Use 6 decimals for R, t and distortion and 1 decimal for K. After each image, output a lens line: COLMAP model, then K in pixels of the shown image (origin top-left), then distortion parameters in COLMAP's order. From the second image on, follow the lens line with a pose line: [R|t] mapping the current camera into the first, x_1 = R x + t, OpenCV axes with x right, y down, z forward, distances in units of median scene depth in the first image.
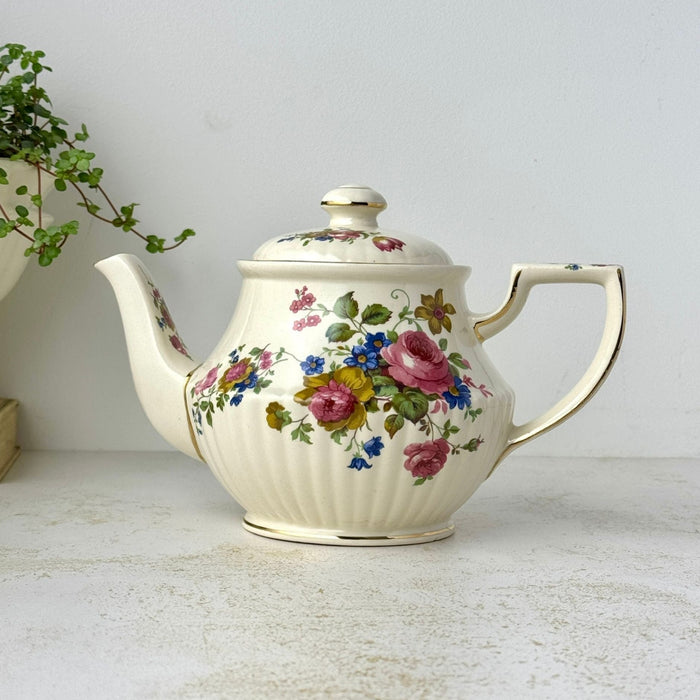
lens RADIAL K [[1342.7, 0, 347.9], [0, 1342.7, 344.2], [0, 0, 1]] dist [0.107416, 0.000000]
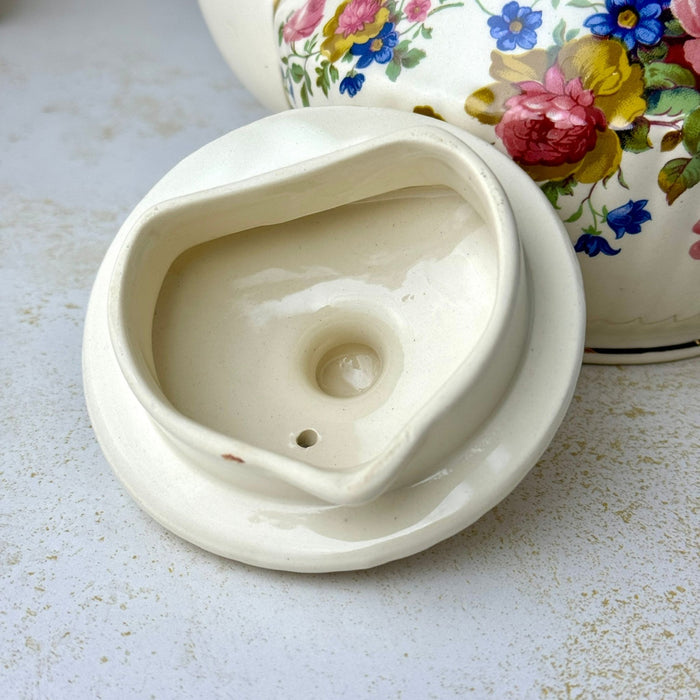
lens RADIAL K [[1342.7, 0, 348.5], [0, 1342.7, 349.7], [0, 0, 1]] dist [0.107416, 0.000000]
pose [[0.982369, 0.105069, -0.154632, 0.000828], [-0.027241, 0.898748, 0.437619, -0.085678], [0.184955, -0.425691, 0.885765, 0.537226]]
